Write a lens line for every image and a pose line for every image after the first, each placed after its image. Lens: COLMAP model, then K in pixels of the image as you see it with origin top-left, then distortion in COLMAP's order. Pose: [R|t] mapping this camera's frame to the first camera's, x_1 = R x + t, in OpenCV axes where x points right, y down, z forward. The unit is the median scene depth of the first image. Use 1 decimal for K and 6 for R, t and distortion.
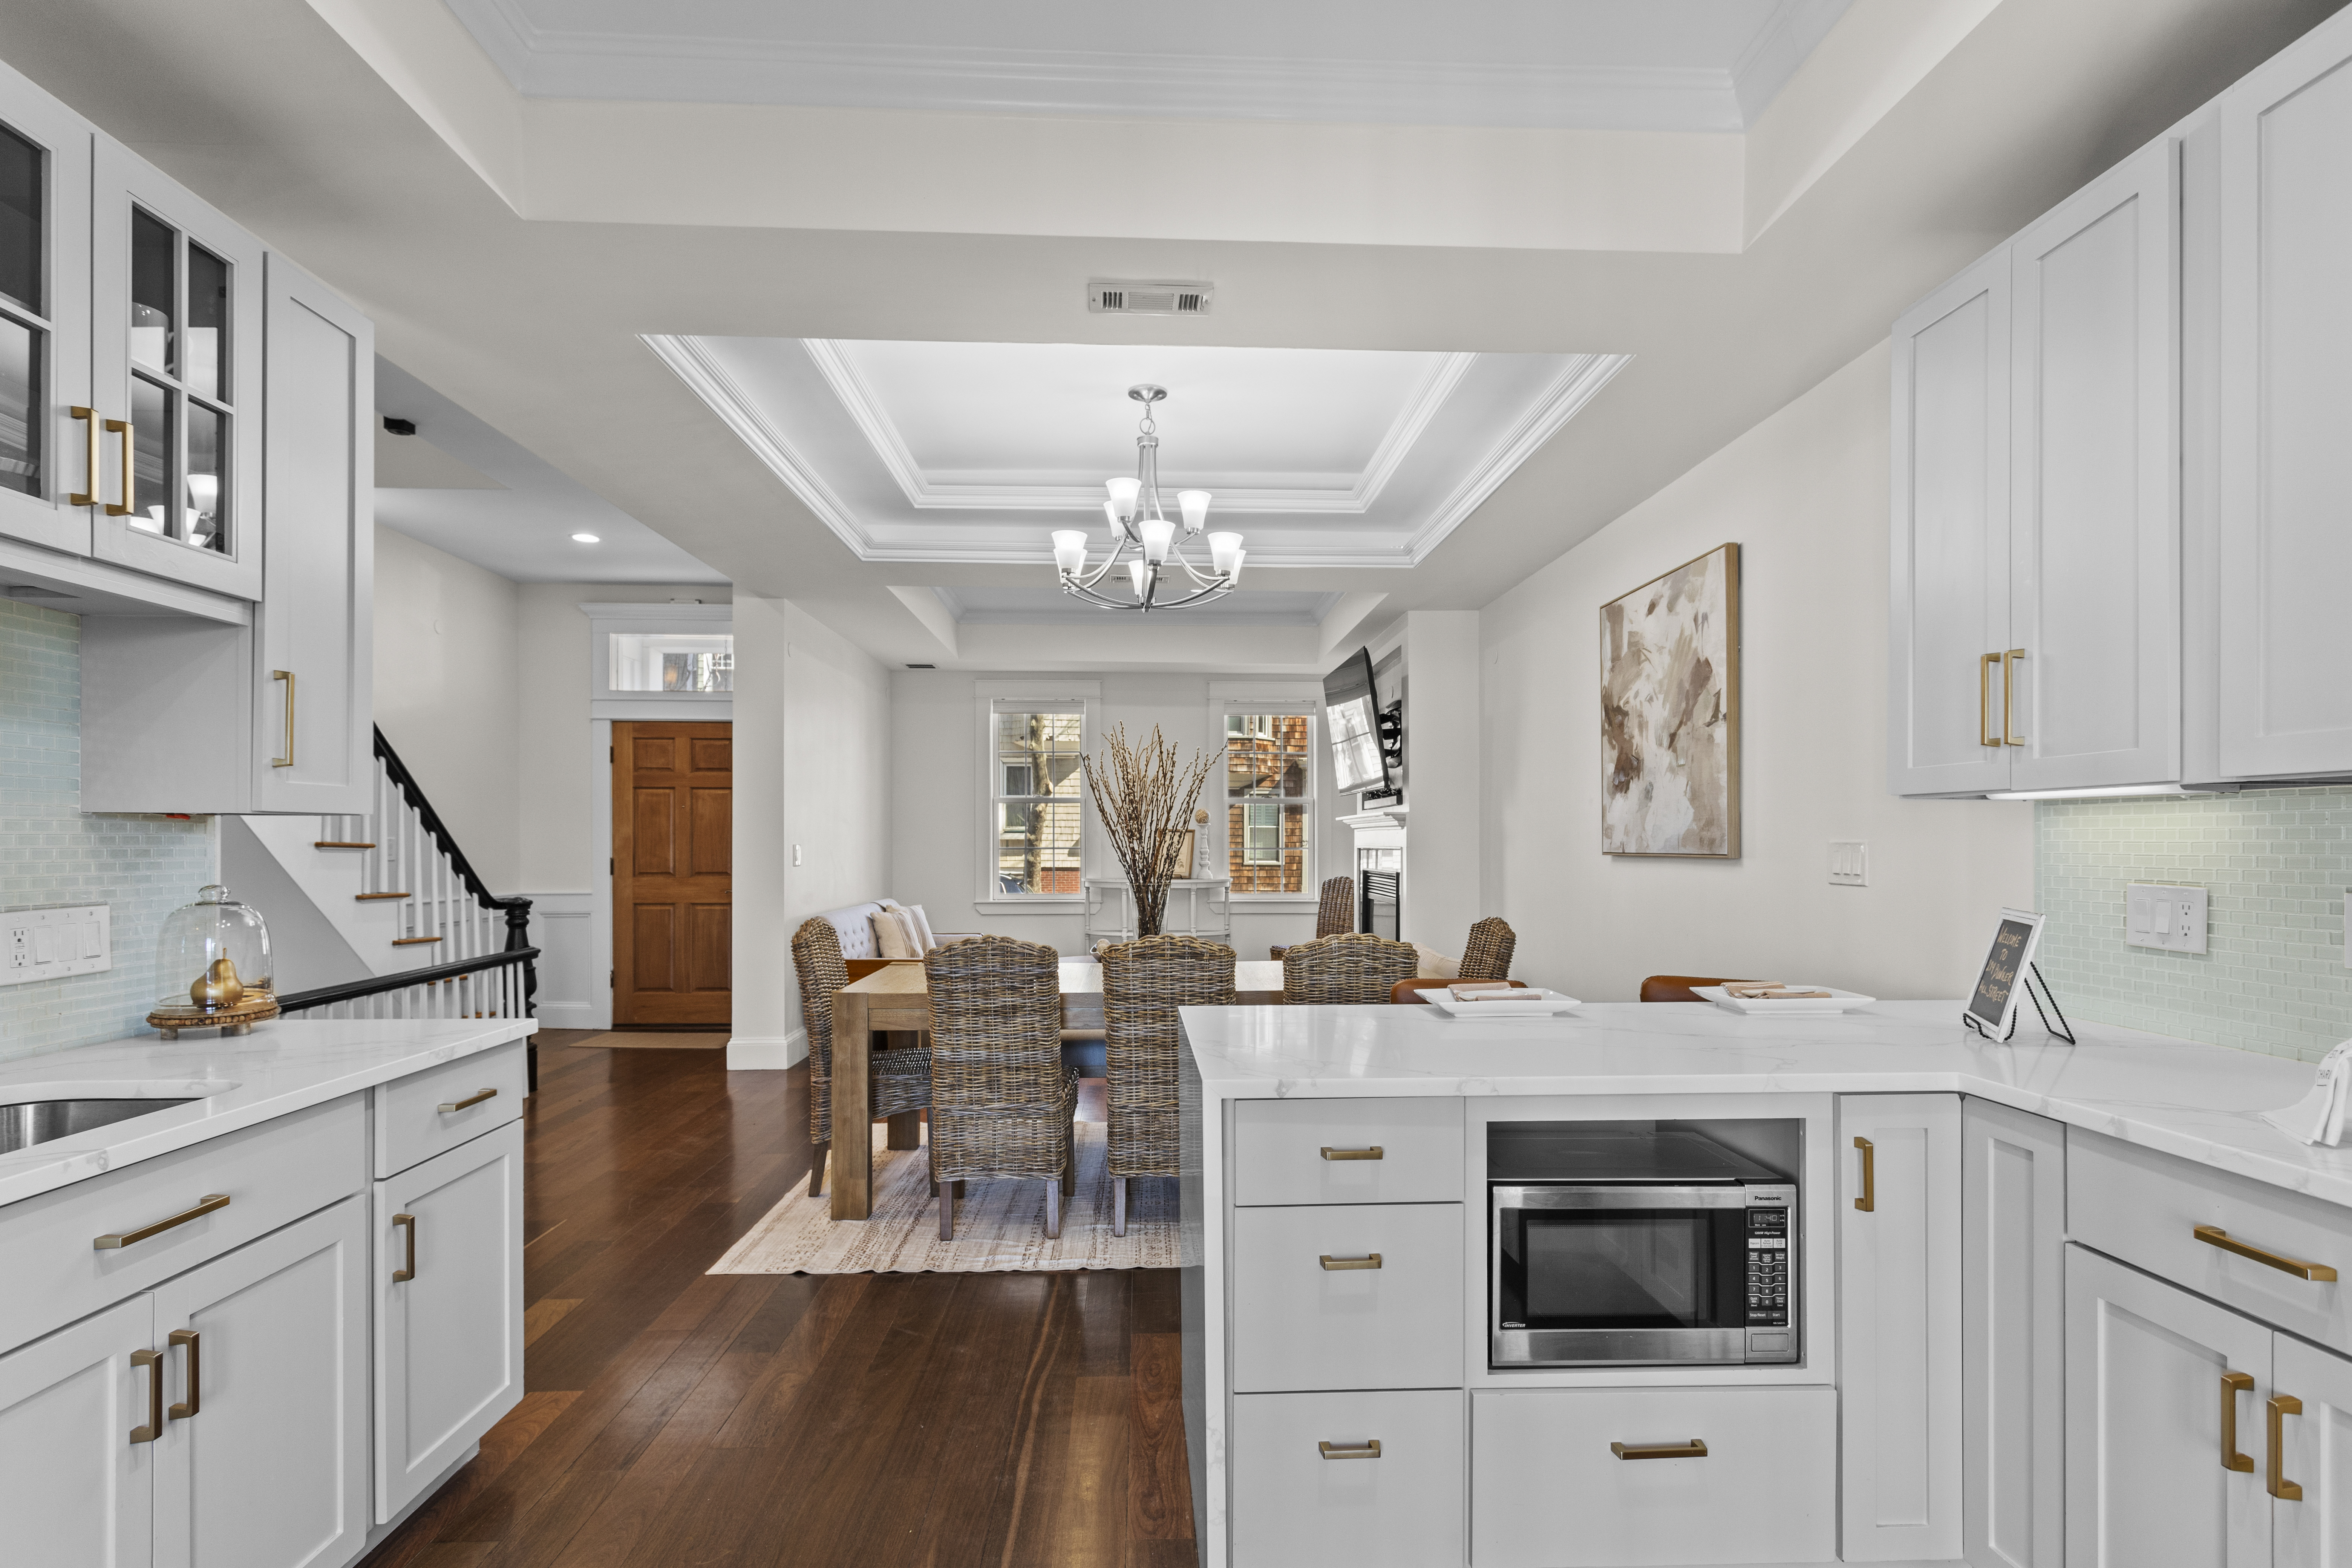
lens RADIAL K [[1162.1, 0, 1183.6], [0, 1162.1, 829.1], [0, 0, 1]] dist [0.000820, 0.000274]
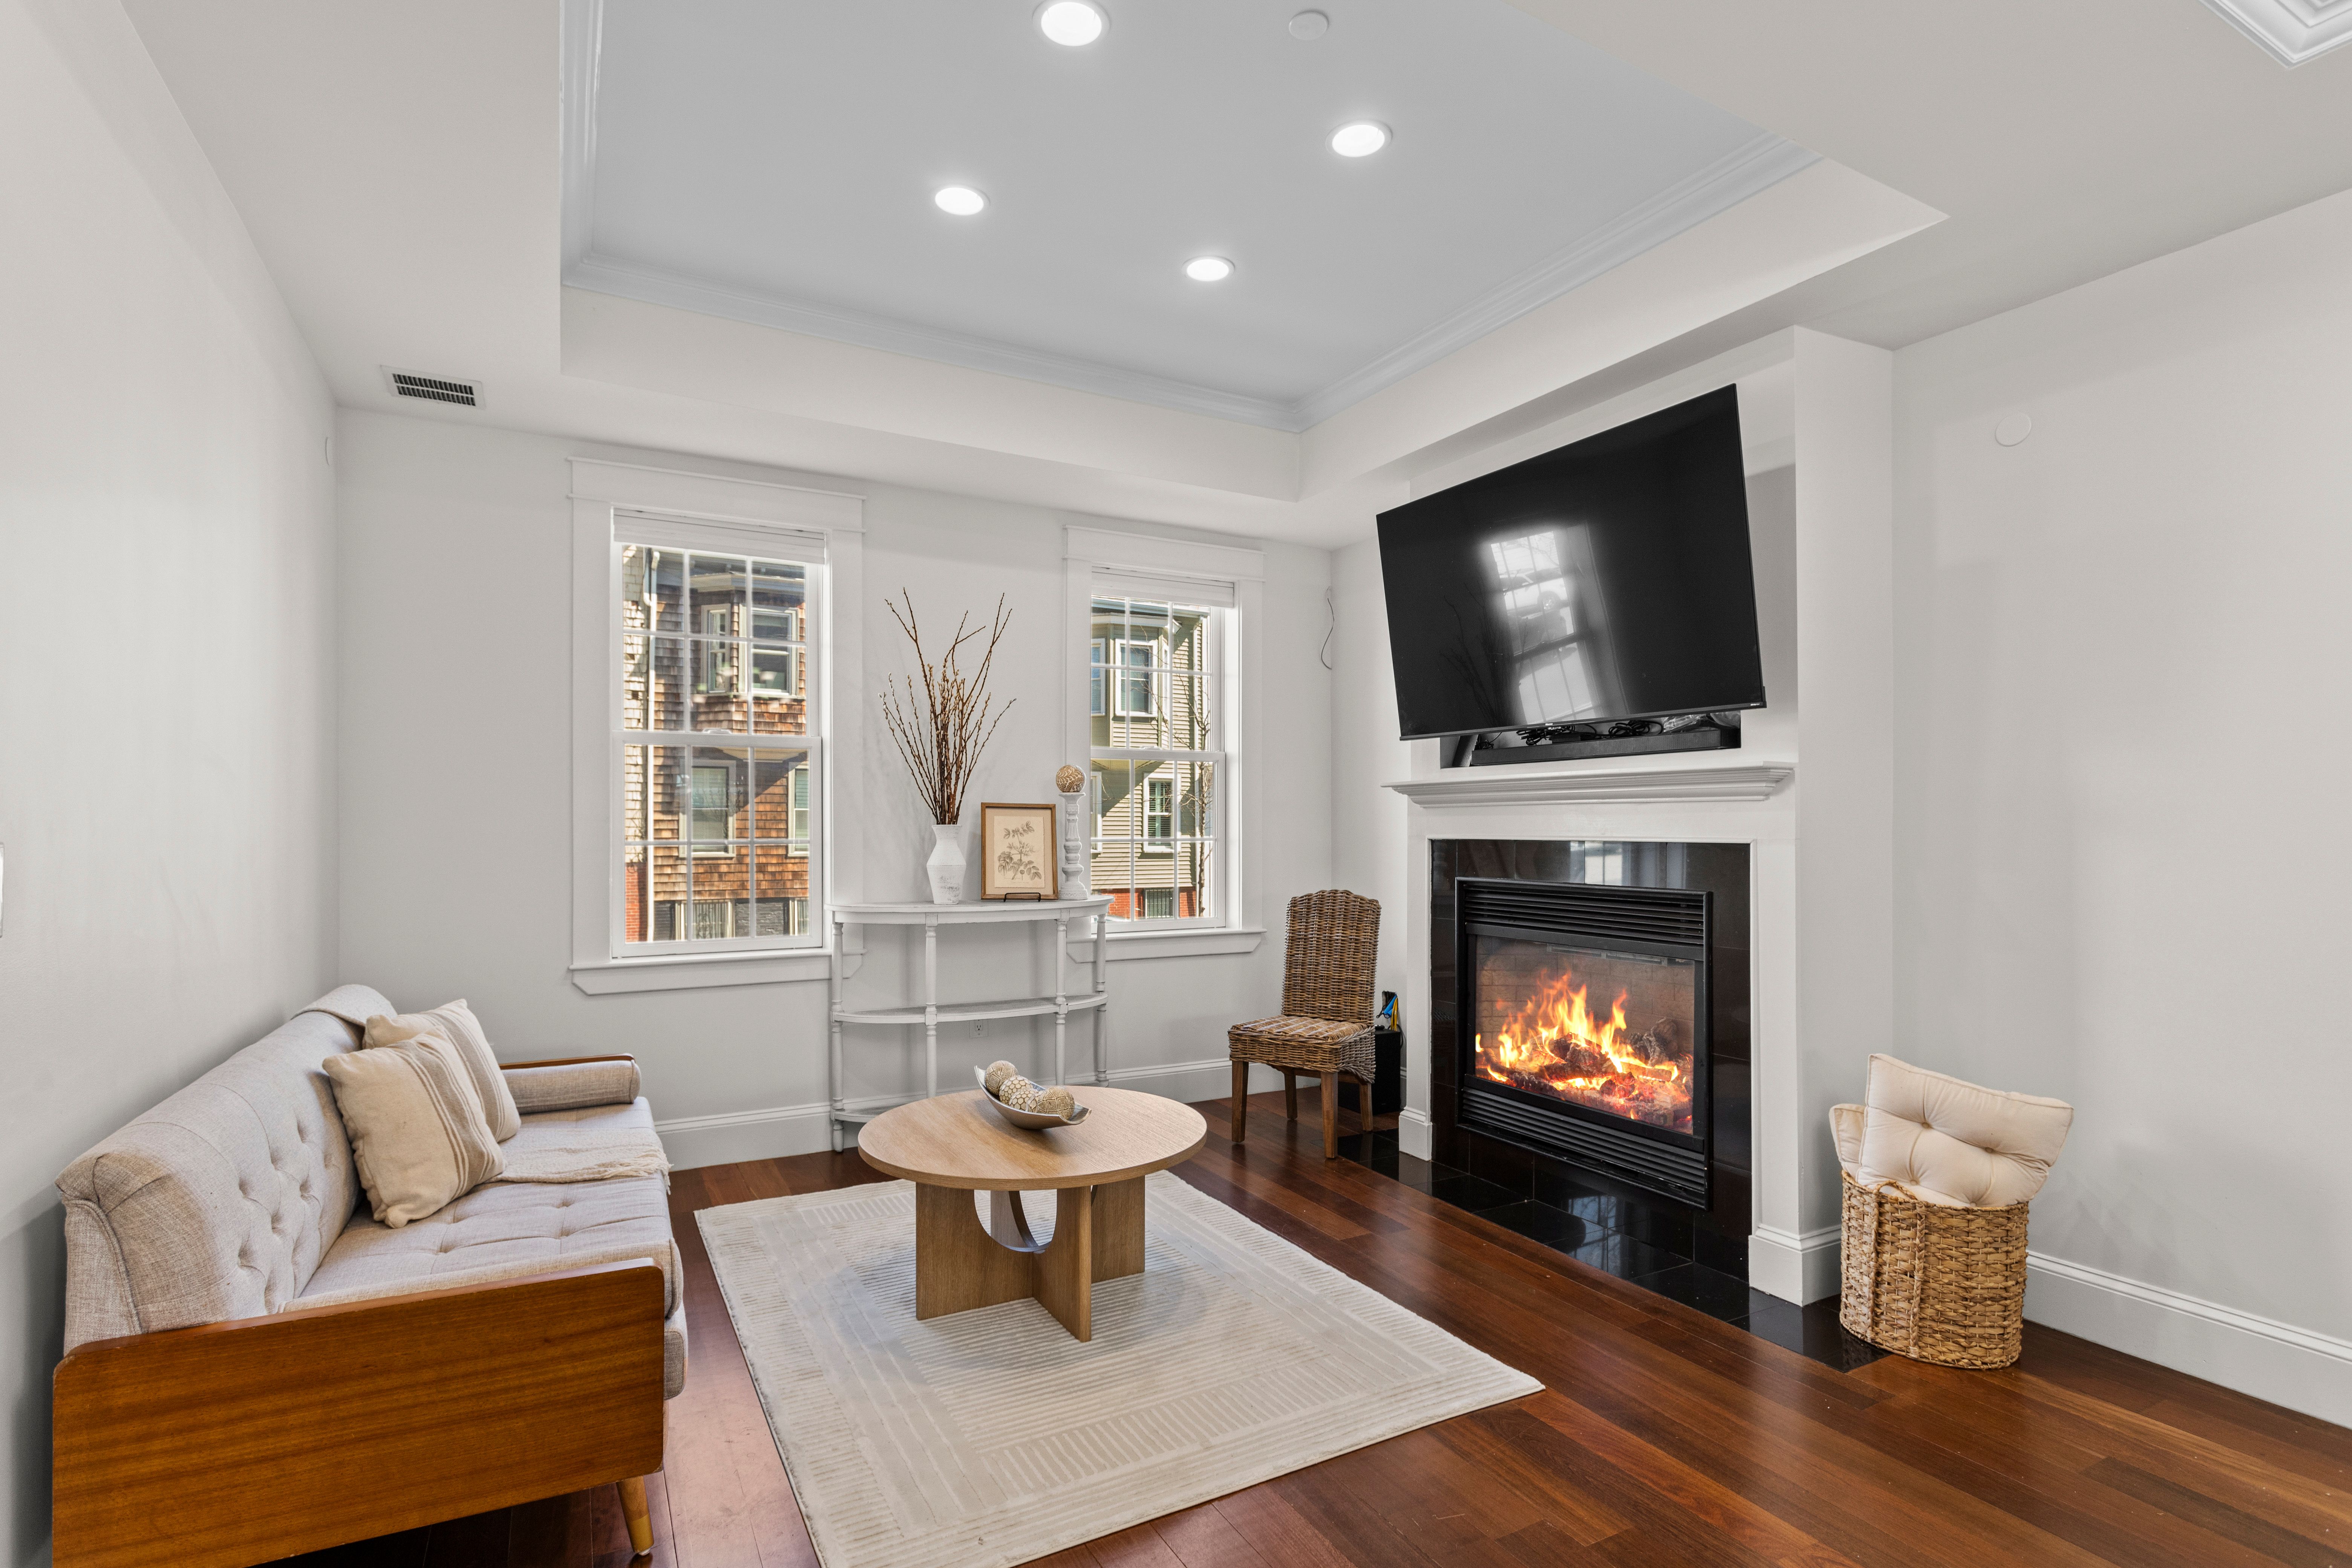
lens RADIAL K [[1139.0, 0, 1183.1], [0, 1139.0, 820.2], [0, 0, 1]] dist [-0.001297, 0.000184]
pose [[0.895860, 0.001244, 0.444334, -0.306948], [-0.003243, 0.999988, 0.003738, 0.009889], [-0.444324, -0.004790, 0.895853, 0.965687]]
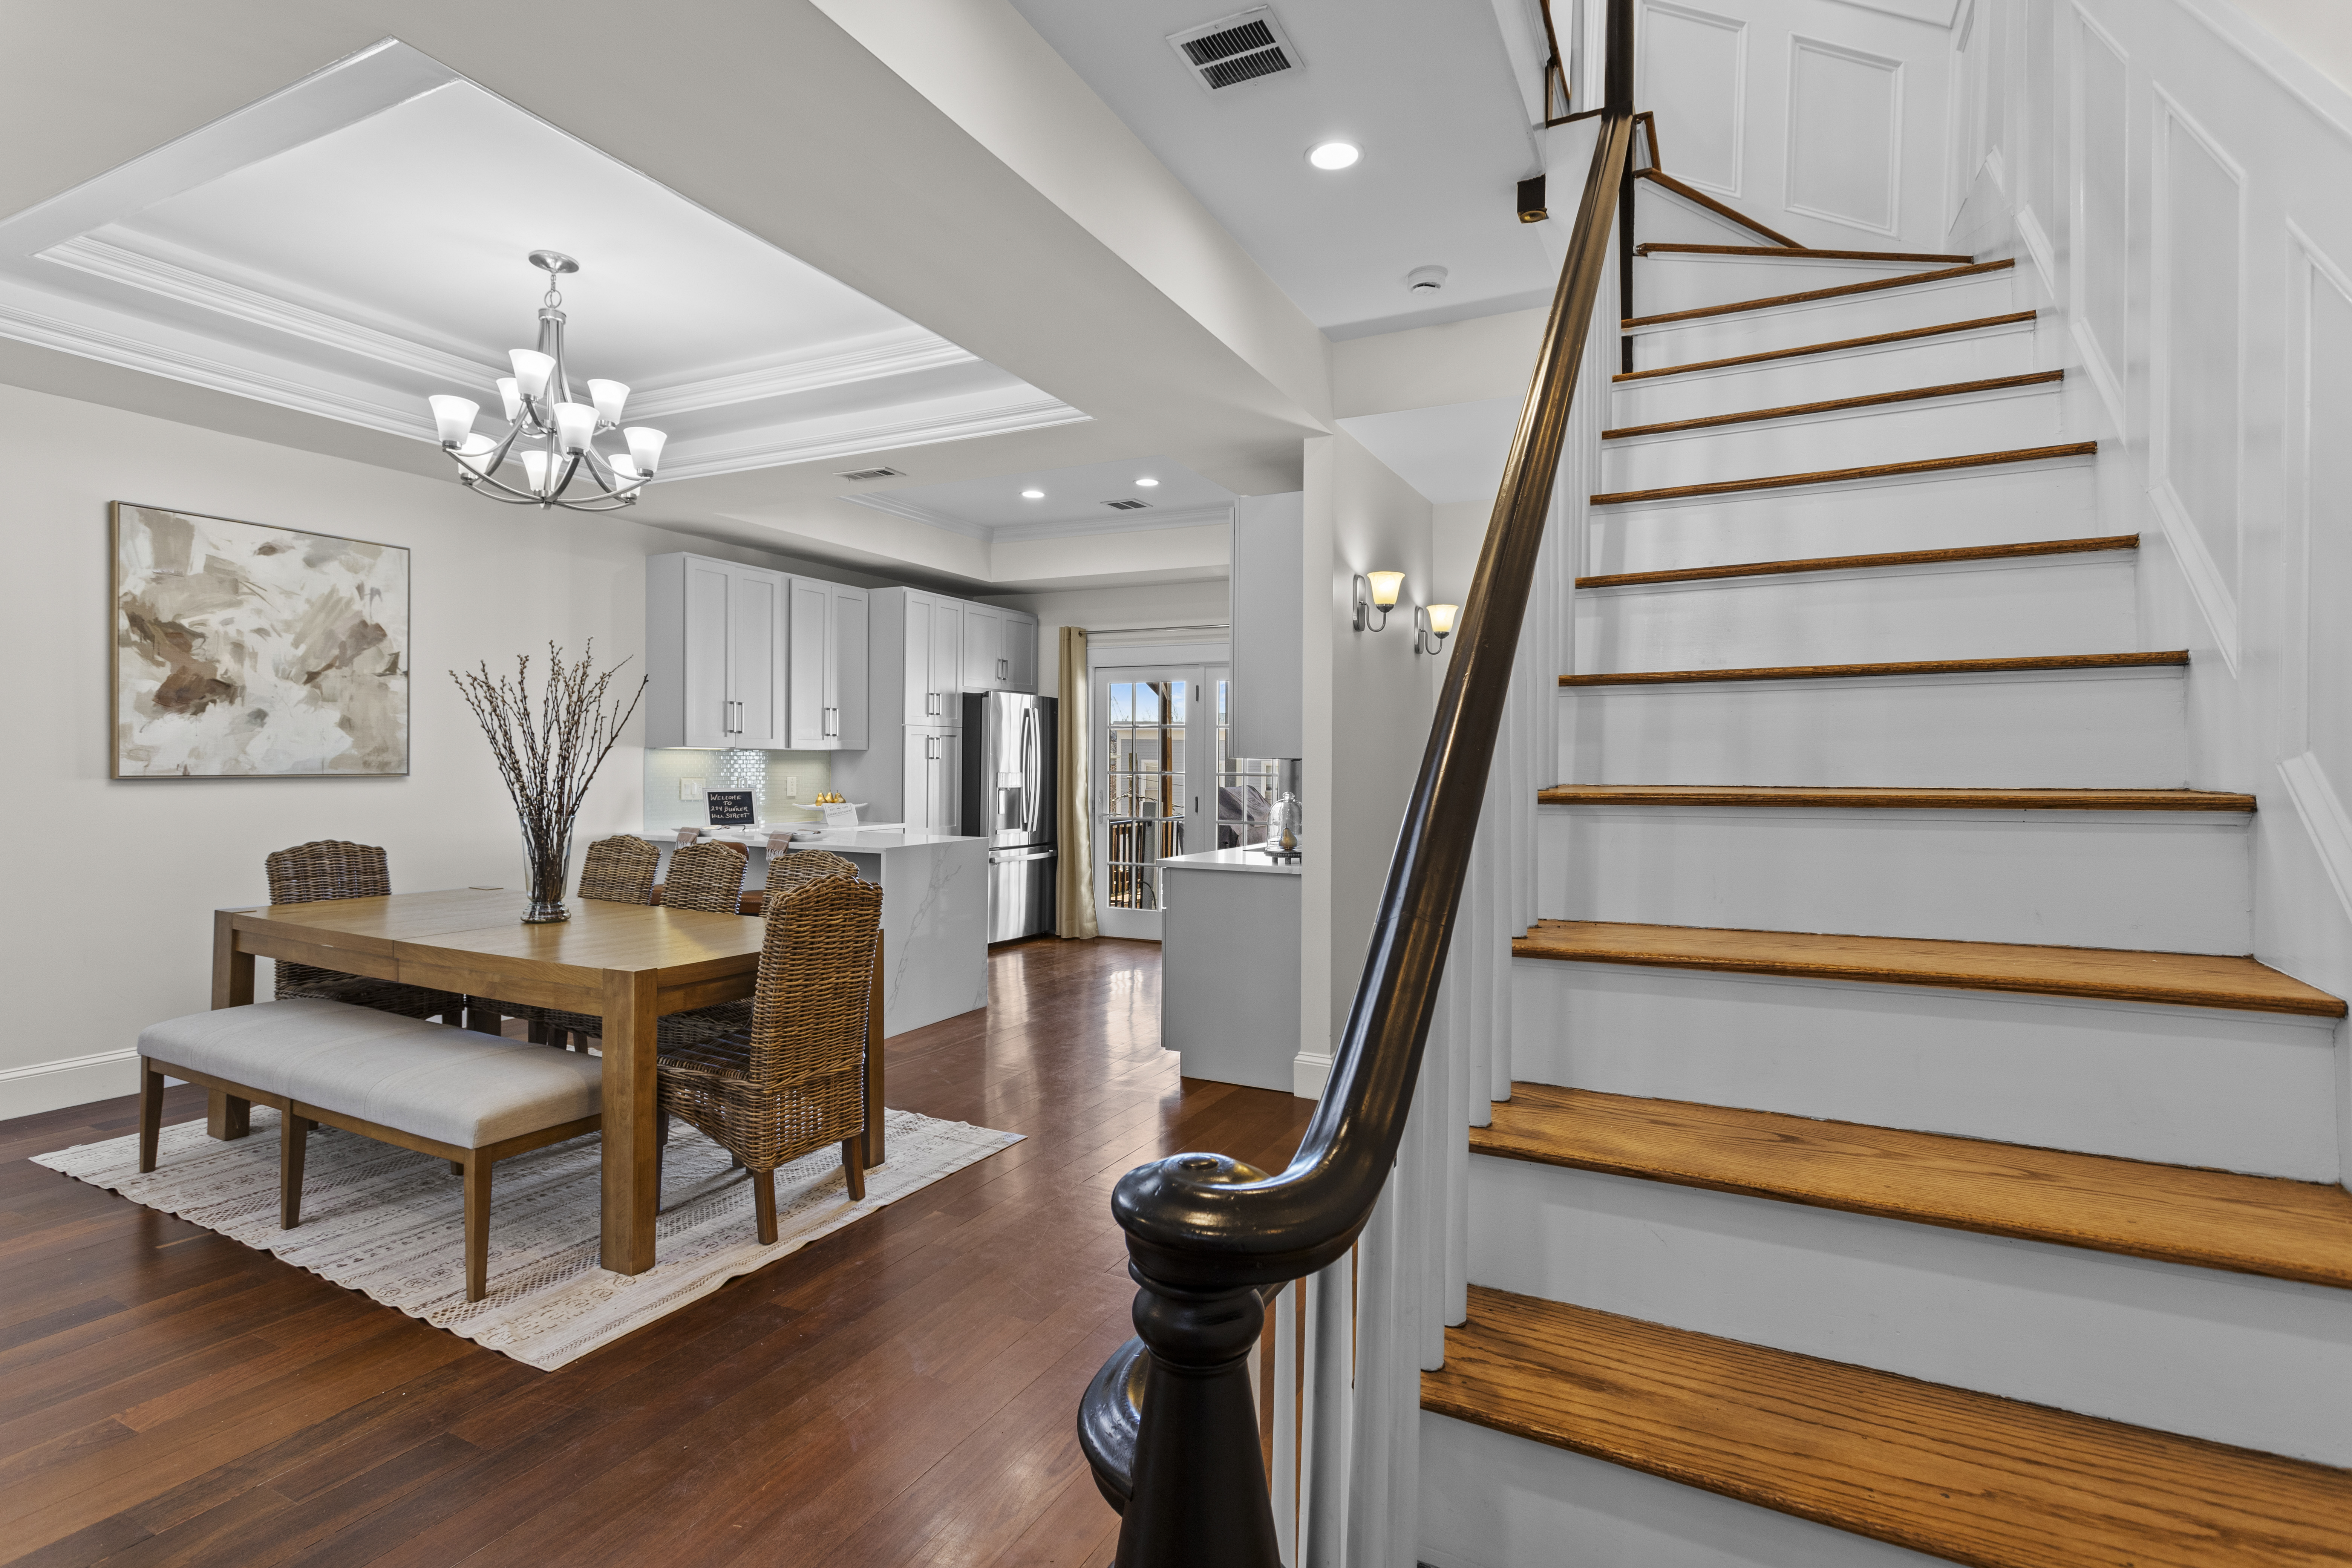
lens RADIAL K [[1128.2, 0, 1166.1], [0, 1128.2, 767.0], [0, 0, 1]] dist [0.009045, 0.000177]
pose [[-0.869769, -0.011424, 0.493327, -0.768537], [-0.013910, 0.999902, -0.001371, 0.002786], [-0.493263, -0.008055, -0.869843, 1.349143]]
